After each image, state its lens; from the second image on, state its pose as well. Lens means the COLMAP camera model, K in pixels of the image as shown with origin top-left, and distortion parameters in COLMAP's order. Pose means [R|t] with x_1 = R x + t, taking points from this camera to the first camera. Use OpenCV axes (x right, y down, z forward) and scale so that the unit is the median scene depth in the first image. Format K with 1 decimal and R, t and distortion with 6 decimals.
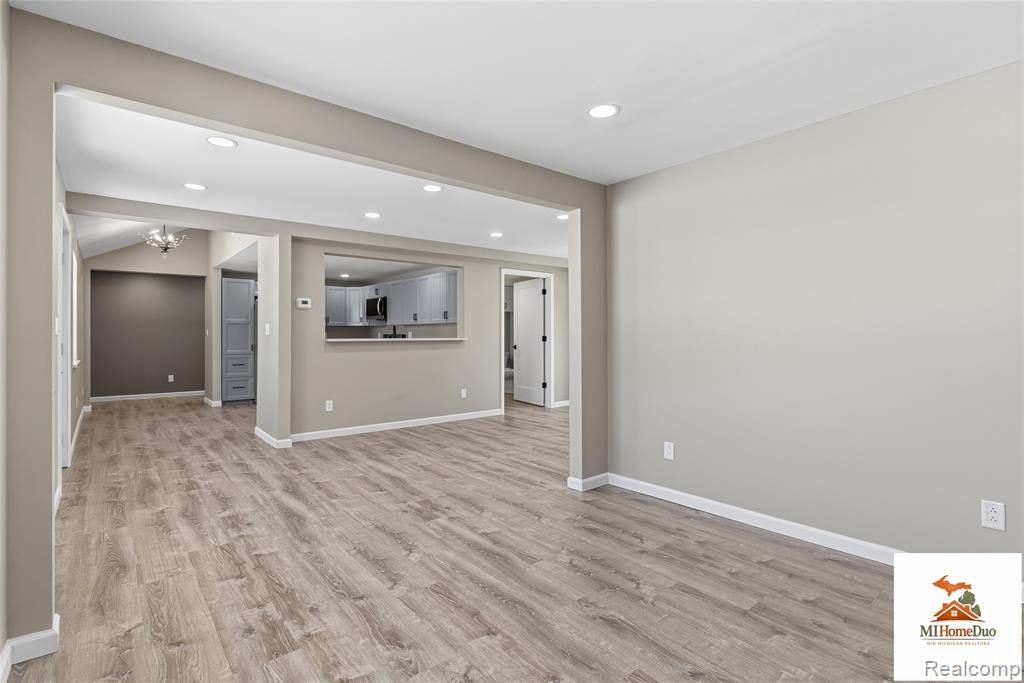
lens RADIAL K [[486.5, 0, 509.8], [0, 486.5, 337.7], [0, 0, 1]] dist [0.001585, 0.000383]
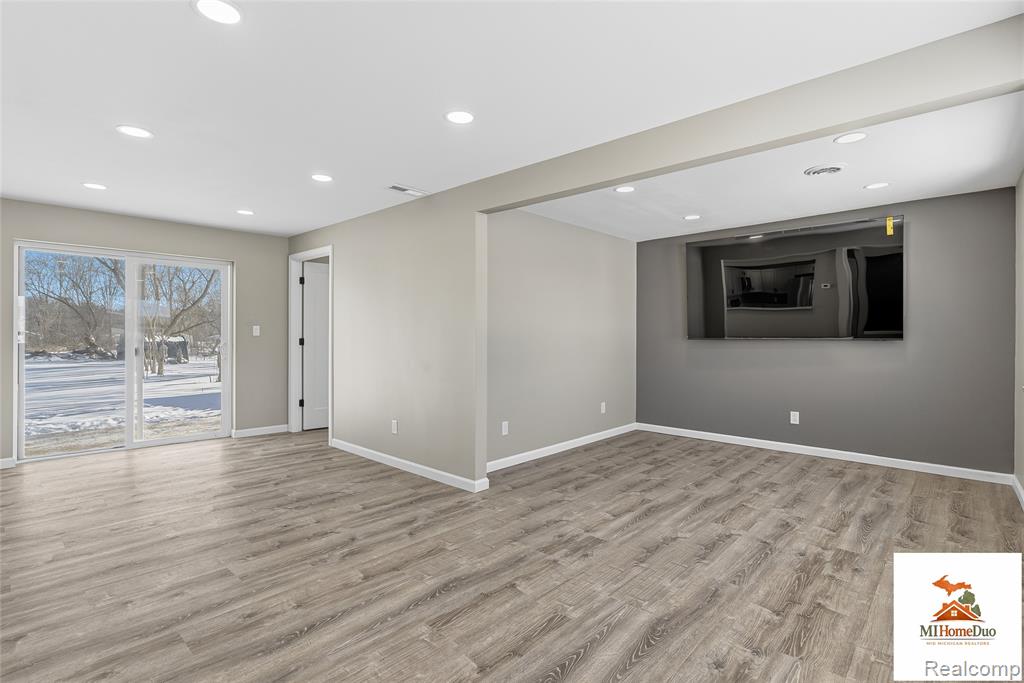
lens RADIAL K [[486.5, 0, 509.8], [0, 486.5, 337.7], [0, 0, 1]] dist [0.001585, 0.000383]
pose [[-0.127873, -0.000510, 0.991790, -1.169941], [0.004510, 0.999989, 0.001096, -0.007886], [-0.991780, 0.004613, -0.127869, 1.431859]]
